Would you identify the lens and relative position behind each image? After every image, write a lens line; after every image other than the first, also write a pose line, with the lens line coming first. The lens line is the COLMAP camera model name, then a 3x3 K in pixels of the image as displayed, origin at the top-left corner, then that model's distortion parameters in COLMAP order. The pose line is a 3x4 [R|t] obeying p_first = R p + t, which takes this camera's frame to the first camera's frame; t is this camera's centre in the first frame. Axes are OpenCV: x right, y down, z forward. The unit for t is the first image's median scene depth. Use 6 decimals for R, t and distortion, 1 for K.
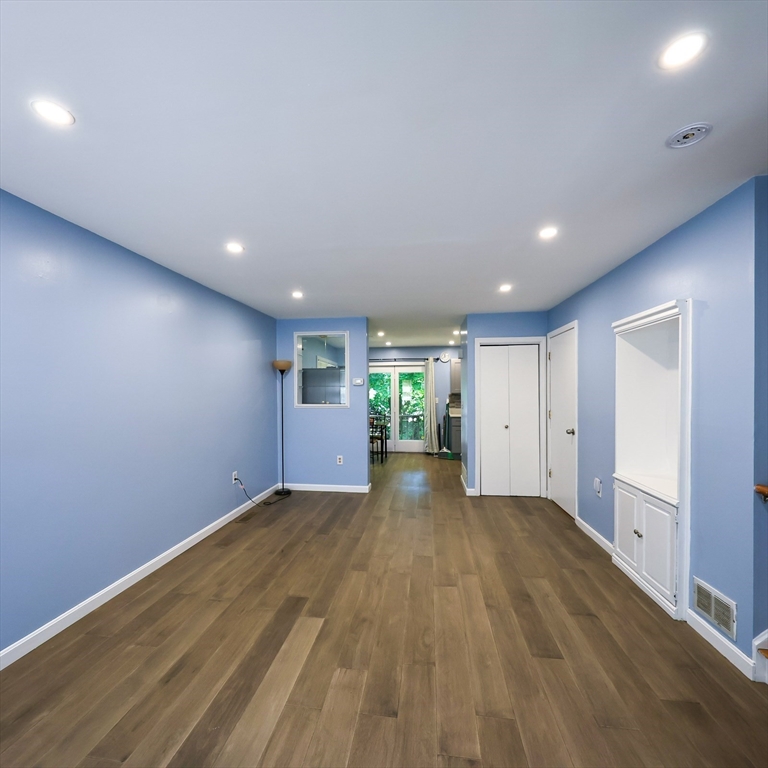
lens RADIAL K [[362.1, 0, 378.9], [0, 362.1, 393.3], [0, 0, 1]] dist [0.012959, -0.008237]
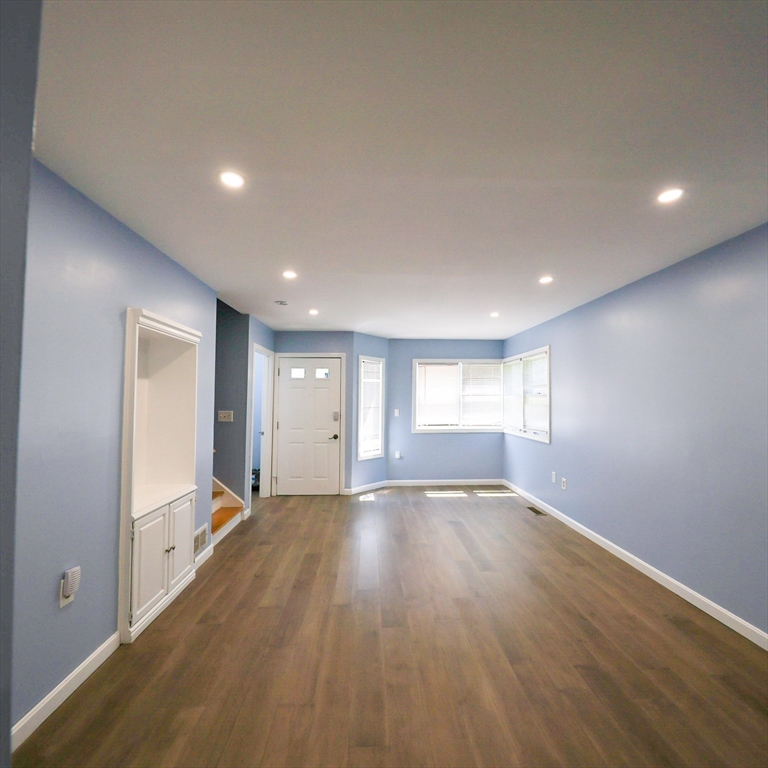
lens RADIAL K [[362.1, 0, 381.1], [0, 362.1, 385.8], [0, 0, 1]] dist [0.012959, -0.008237]
pose [[-0.985598, -0.007451, -0.168941, 0.323949], [-0.001247, 0.999322, -0.036796, -0.010648], [0.169100, -0.036055, -0.984939, 2.029341]]
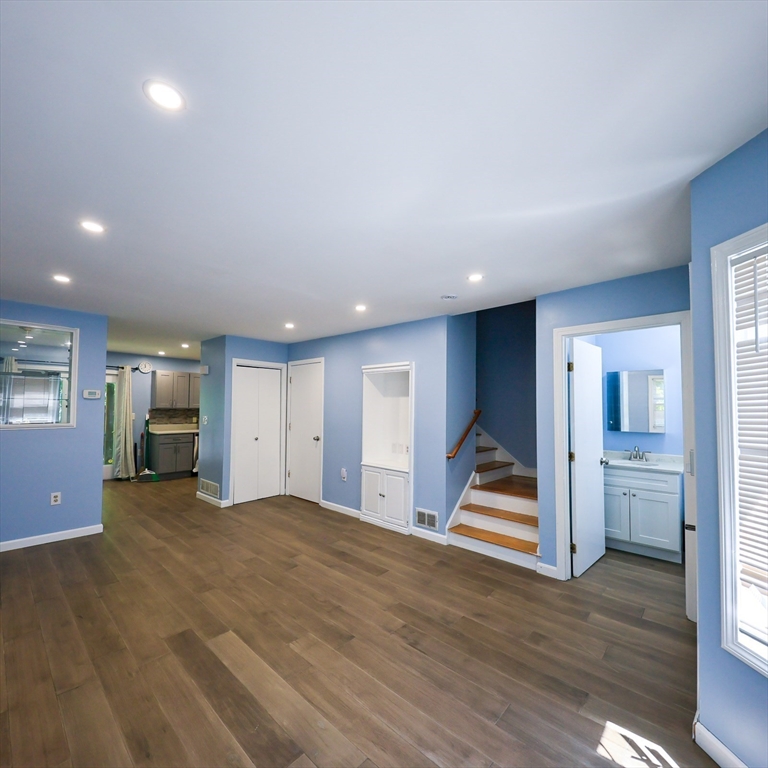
lens RADIAL K [[362.1, 0, 380.1], [0, 362.1, 394.1], [0, 0, 1]] dist [0.012959, -0.008237]
pose [[0.575690, 0.038398, 0.816766, -0.660809], [-0.009246, 0.999139, -0.040454, -0.010444], [-0.817616, 0.015737, 0.575549, 0.041800]]
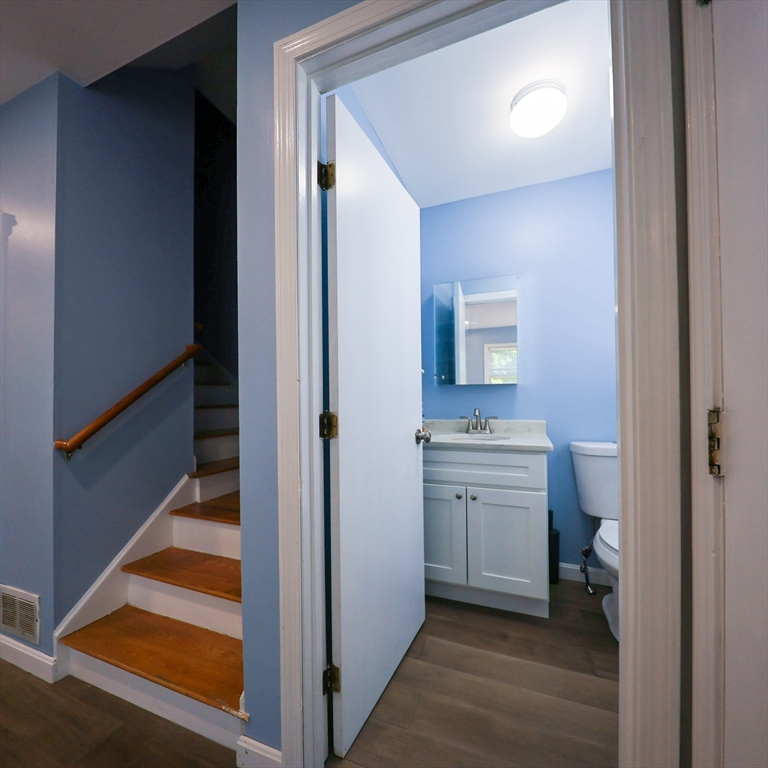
lens RADIAL K [[362.1, 0, 378.0], [0, 362.1, 390.6], [0, 0, 1]] dist [0.012959, -0.008237]
pose [[0.251116, 0.020107, 0.967748, 0.275605], [0.008899, 0.999694, -0.023080, 0.109145], [-0.967916, 0.014408, 0.250860, 0.054689]]
